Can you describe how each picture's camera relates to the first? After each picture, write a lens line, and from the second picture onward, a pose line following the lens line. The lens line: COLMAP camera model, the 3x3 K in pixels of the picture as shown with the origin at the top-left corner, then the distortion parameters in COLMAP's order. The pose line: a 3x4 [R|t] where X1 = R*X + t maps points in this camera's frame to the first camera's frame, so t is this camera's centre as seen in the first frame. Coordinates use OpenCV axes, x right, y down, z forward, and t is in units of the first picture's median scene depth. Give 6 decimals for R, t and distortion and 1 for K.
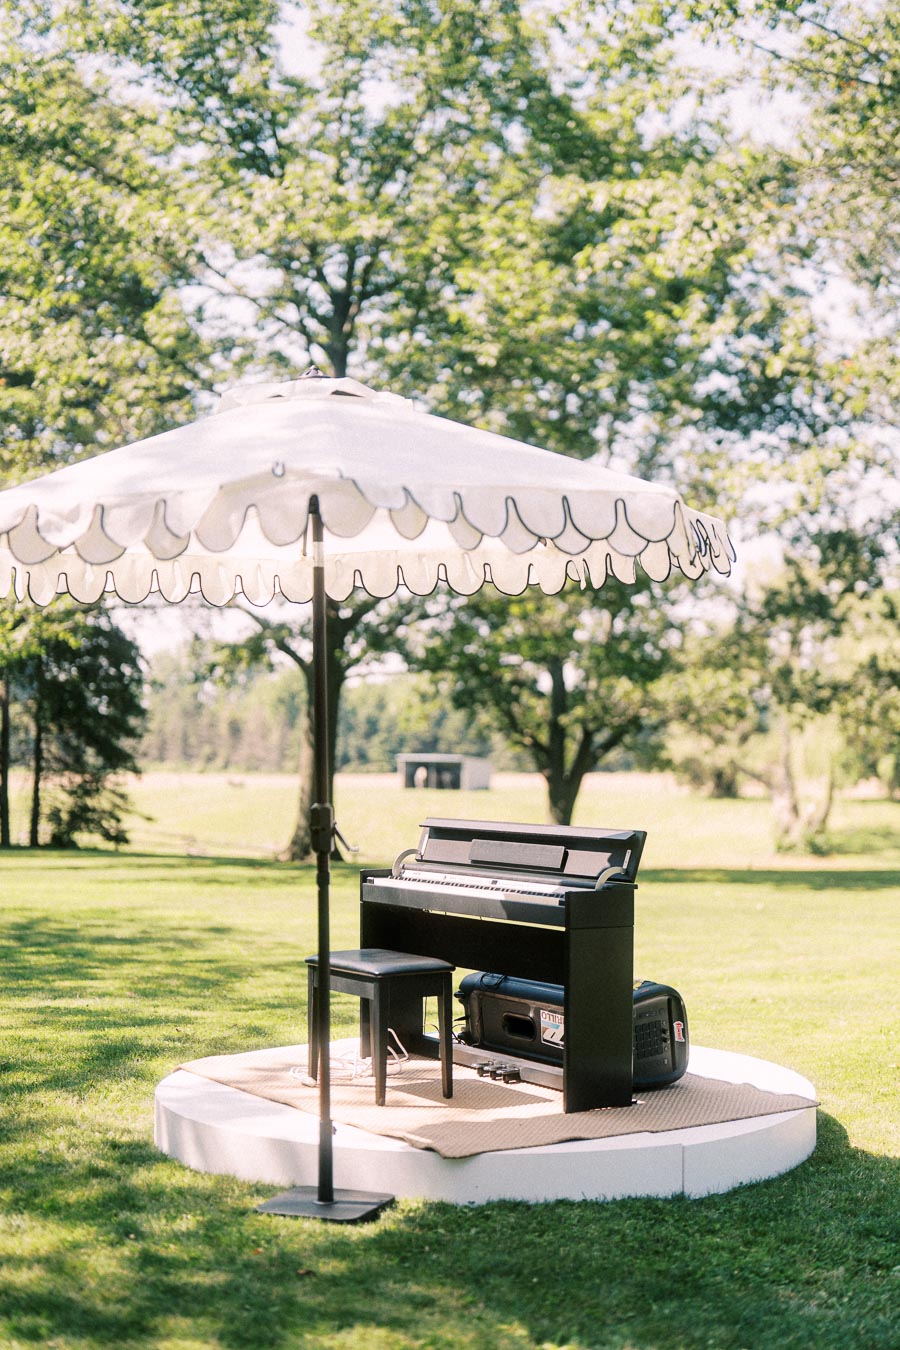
lens RADIAL K [[1841.5, 0, 450.1], [0, 1841.5, 674.2], [0, 0, 1]] dist [-0.004168, 0.000000]
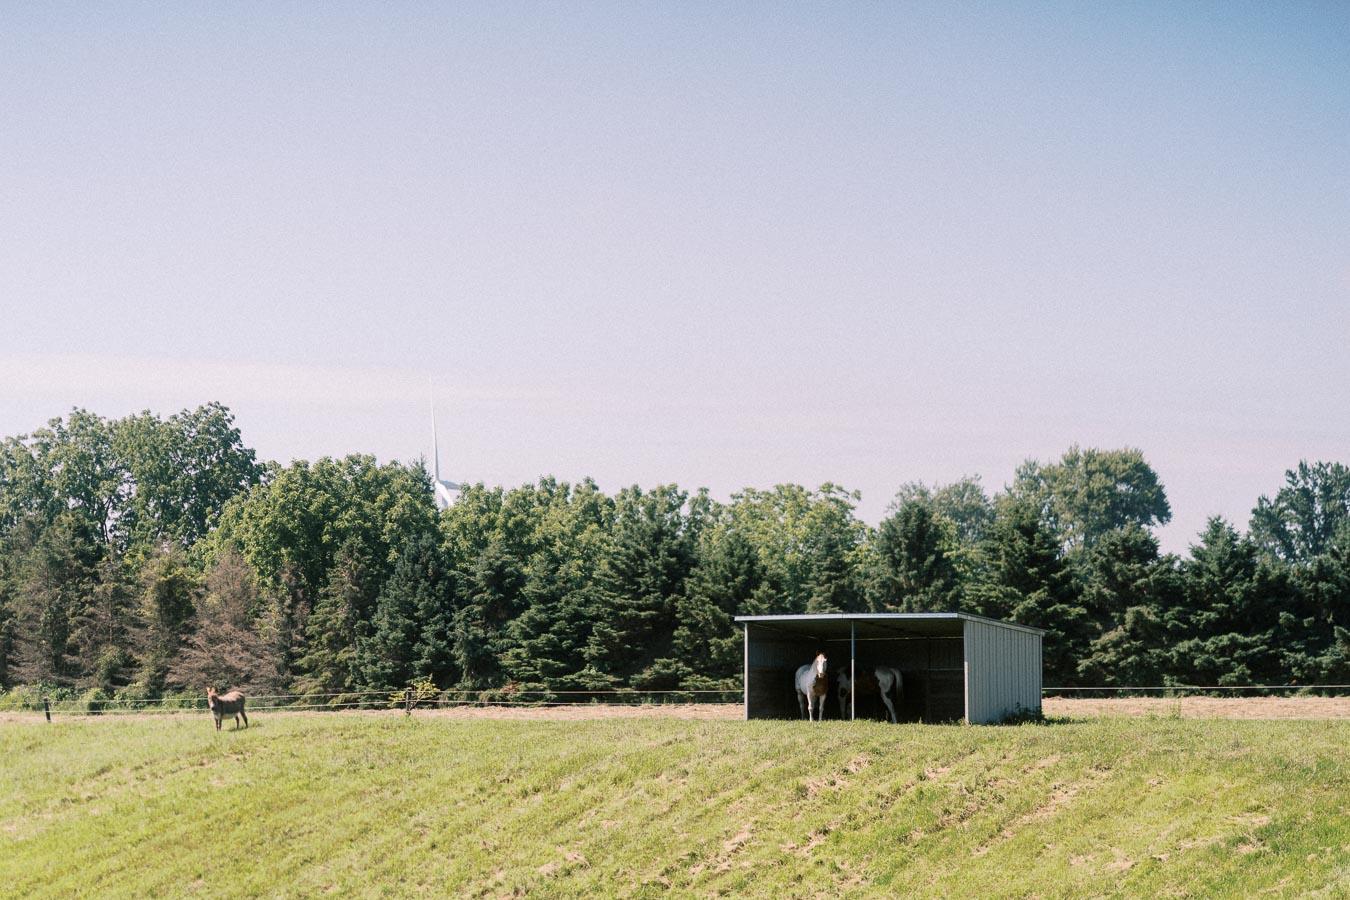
lens RADIAL K [[3309.2, 0, 674.9], [0, 3309.2, 450.5], [0, 0, 1]] dist [-0.048269, 0.000000]
pose [[0.999306, -0.010390, 0.035769, -0.029748], [0.011406, 0.999534, -0.028314, 0.017571], [-0.035458, 0.028702, 0.998959, 0.242961]]
